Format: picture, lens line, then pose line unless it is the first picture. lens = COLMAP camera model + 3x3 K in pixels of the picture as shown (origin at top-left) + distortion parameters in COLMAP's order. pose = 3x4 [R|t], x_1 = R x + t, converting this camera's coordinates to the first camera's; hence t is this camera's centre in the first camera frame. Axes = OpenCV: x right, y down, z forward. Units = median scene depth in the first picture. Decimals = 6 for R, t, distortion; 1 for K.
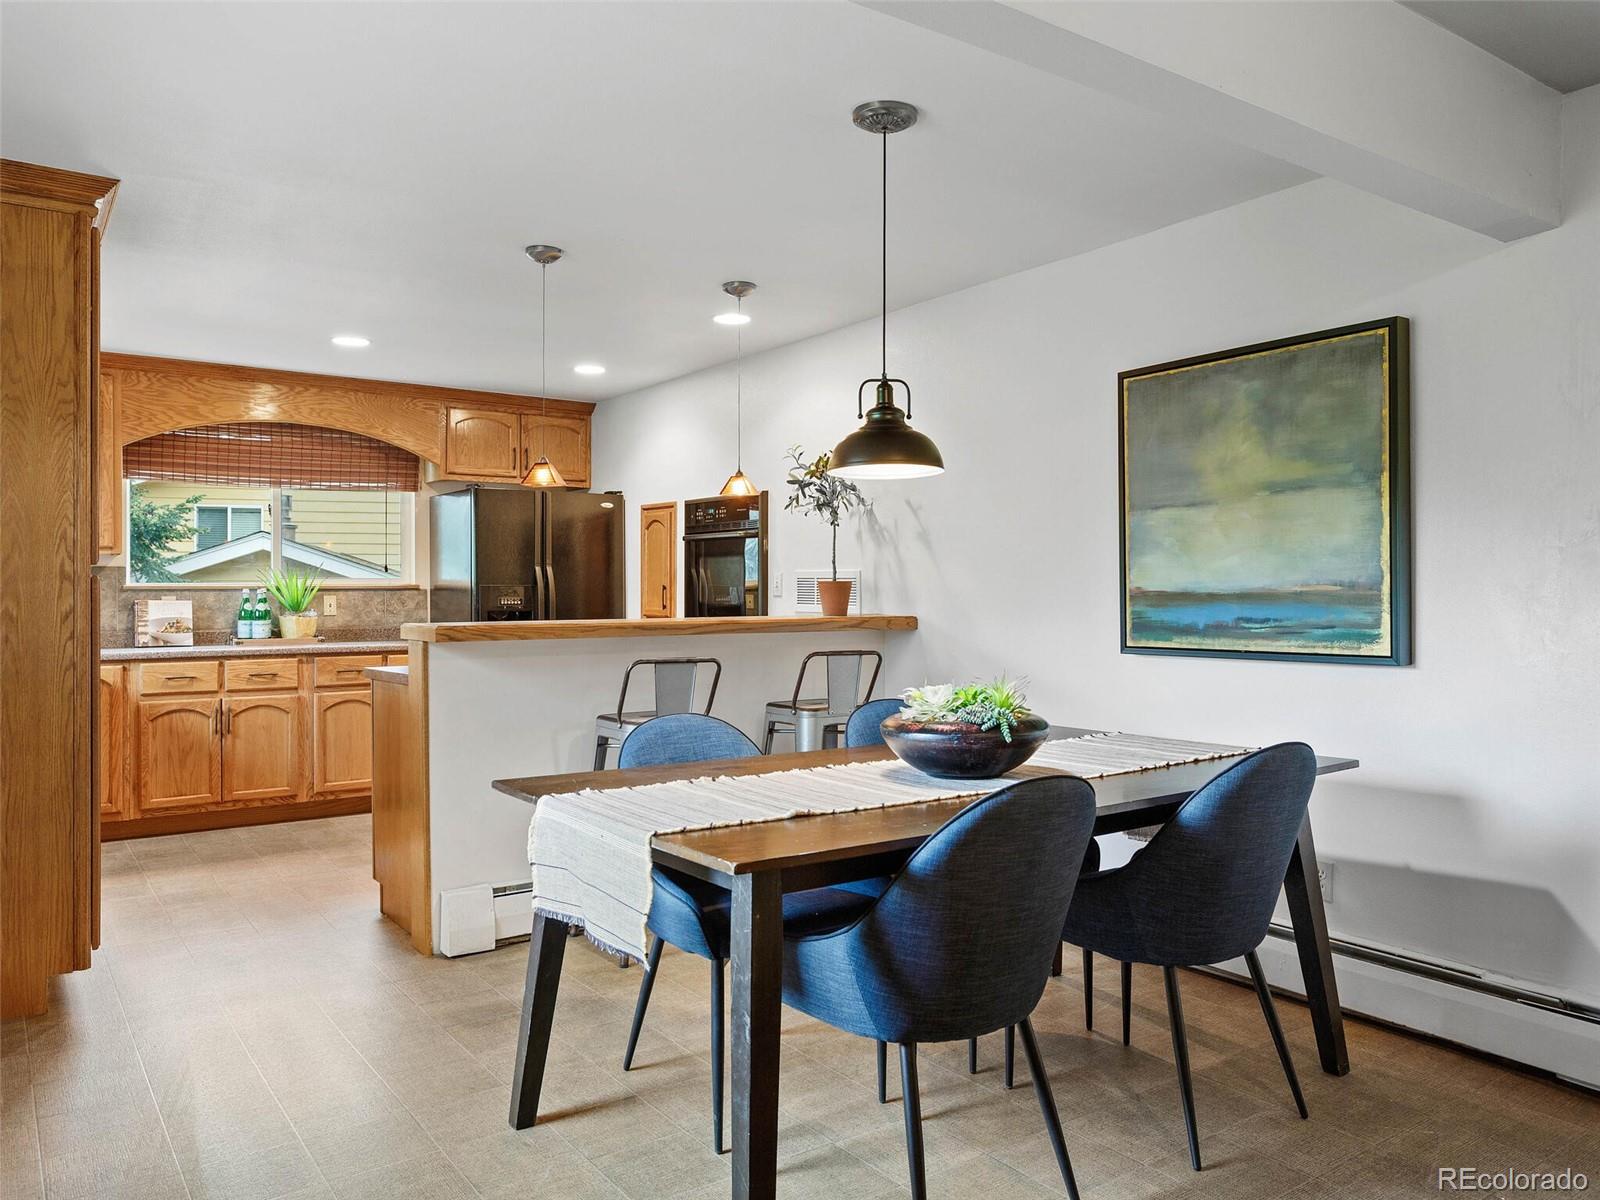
lens RADIAL K [[1167.4, 0, 822.6], [0, 1167.4, 591.5], [0, 0, 1]] dist [-0.015810, 0.006847]
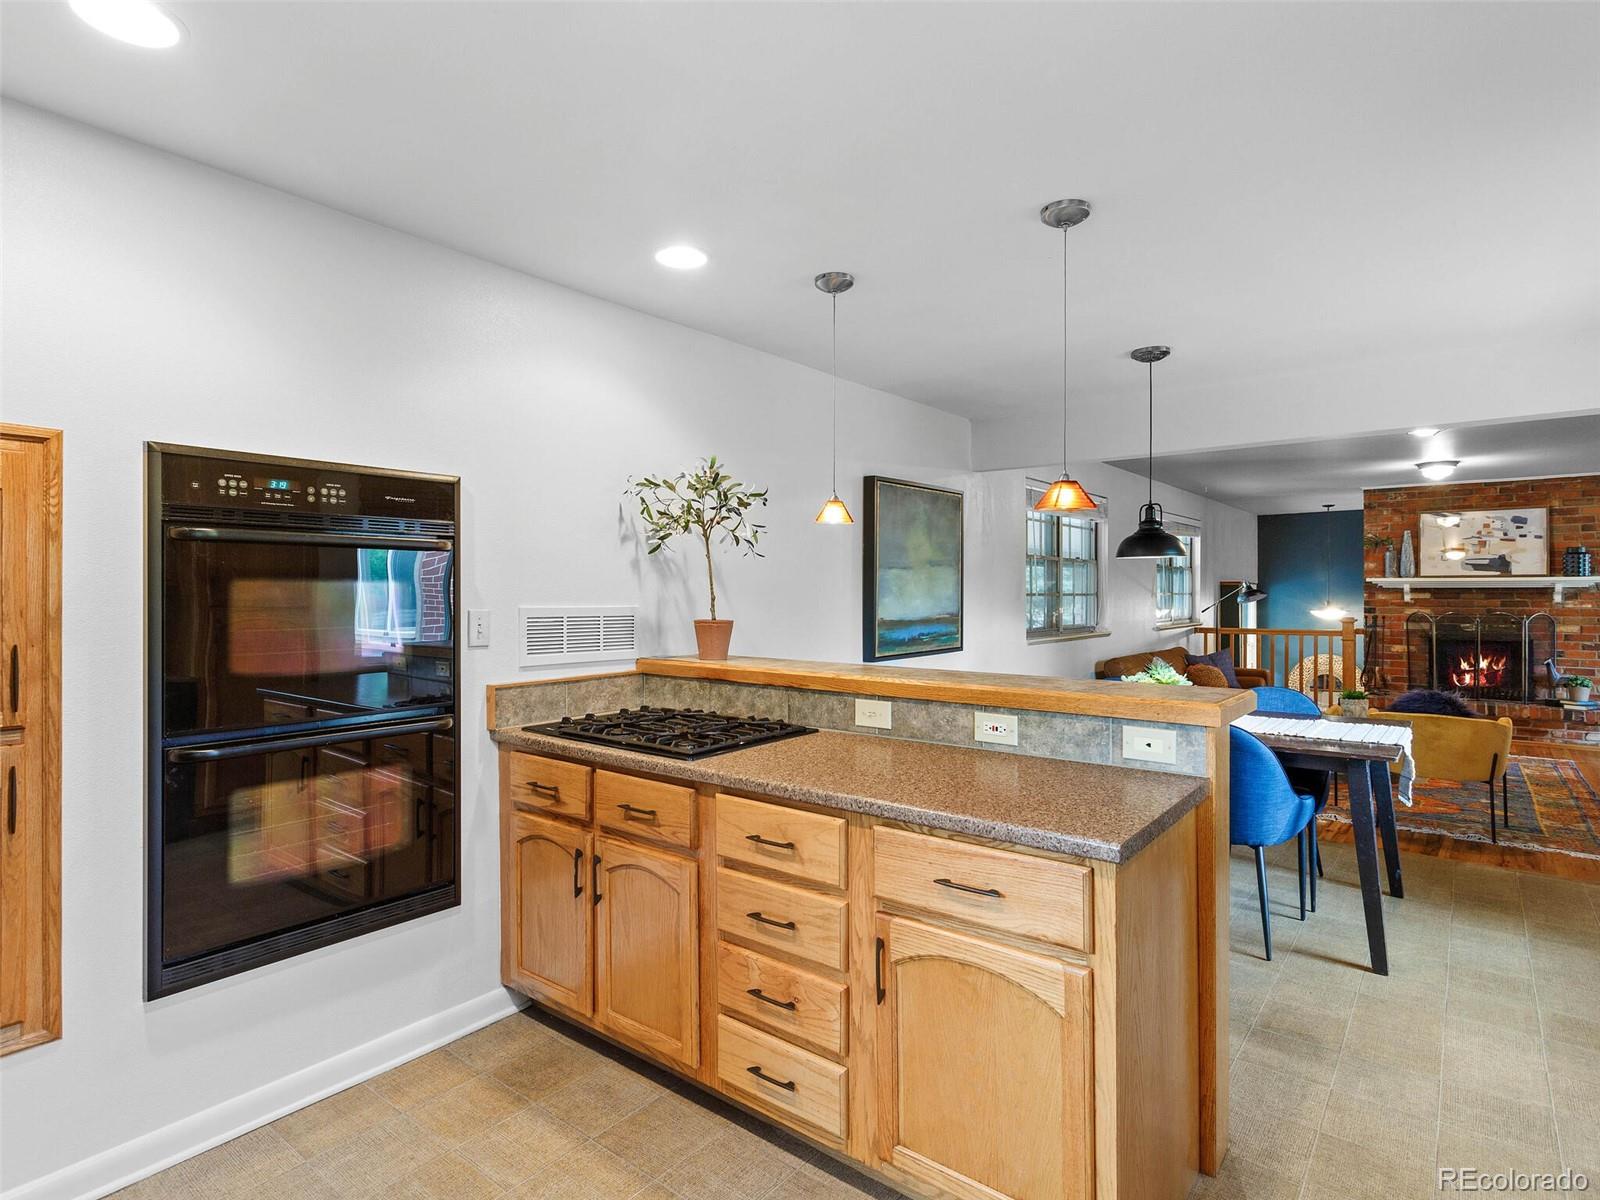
lens RADIAL K [[862.2, 0, 791.1], [0, 862.2, 590.5], [0, 0, 1]] dist [0.000874, 0.004485]
pose [[-0.268728, 0.002685, 0.963212, -0.501722], [0.001309, 0.999996, -0.002422, -0.023543], [-0.963215, 0.000611, -0.268730, 0.892306]]
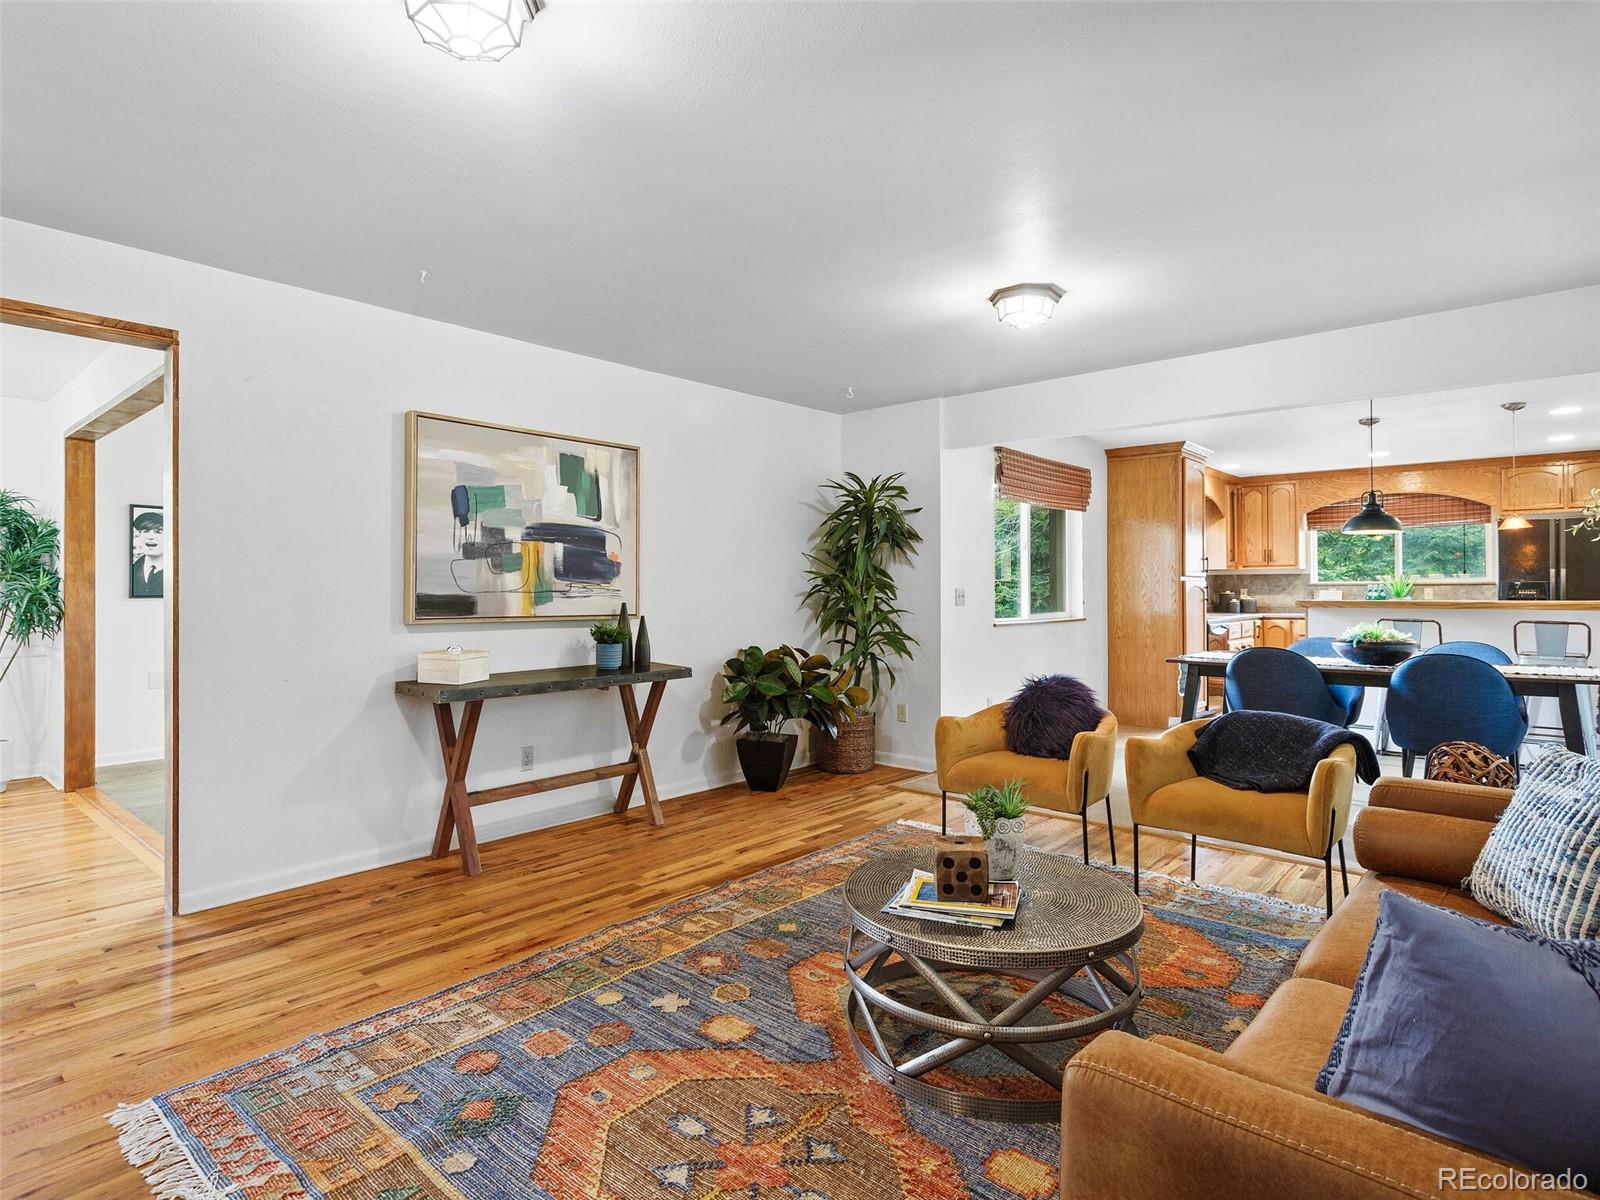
lens RADIAL K [[862.2, 0, 800.0], [0, 862.2, 579.0], [0, 0, 1]] dist [0.000874, 0.004485]
pose [[0.224058, -0.009495, -0.974530, 0.685803], [0.000478, 0.999953, -0.009632, 0.001709], [0.974576, 0.001693, 0.224052, -0.216076]]
